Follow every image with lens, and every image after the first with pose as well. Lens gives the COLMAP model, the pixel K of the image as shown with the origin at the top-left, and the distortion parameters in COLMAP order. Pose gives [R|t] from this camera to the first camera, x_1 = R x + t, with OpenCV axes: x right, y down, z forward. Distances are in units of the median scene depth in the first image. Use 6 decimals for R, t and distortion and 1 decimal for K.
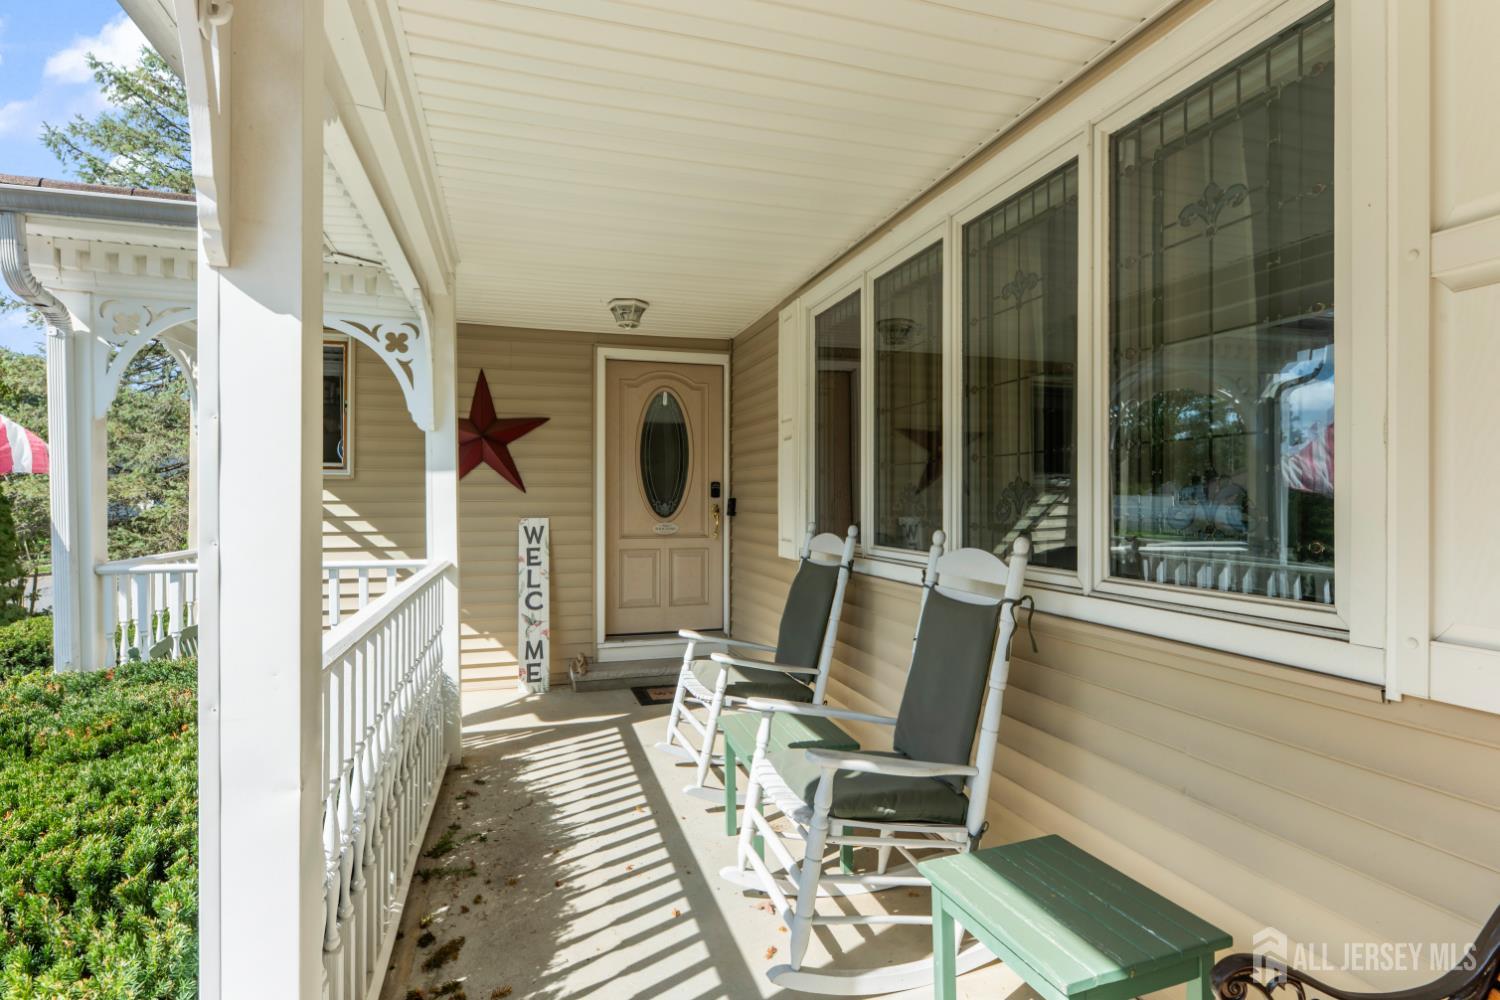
lens RADIAL K [[764.0, 0, 751.7], [0, 764.0, 499.2], [0, 0, 1]] dist [0.001410, 0.000943]
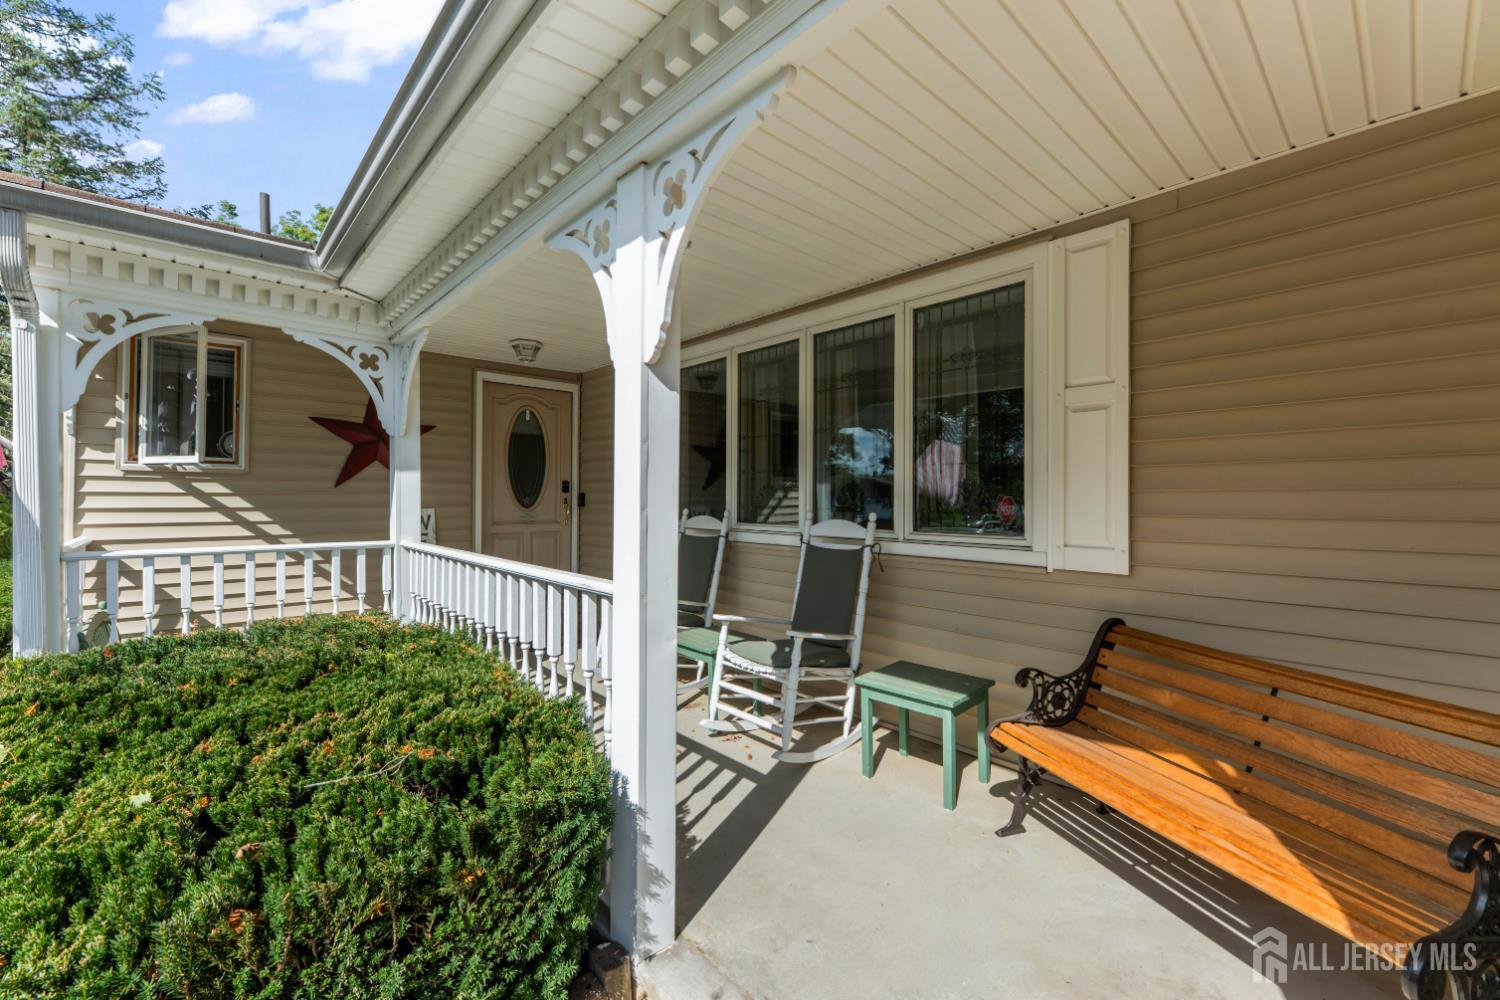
lens RADIAL K [[619.2, 0, 751.5], [0, 619.2, 497.6], [0, 0, 1]] dist [0.002593, 0.000092]
pose [[0.902001, 0.002617, 0.431726, -0.342227], [-0.003323, 0.999994, 0.000880, 0.007320], [-0.431721, -0.002228, 0.902004, -0.150788]]
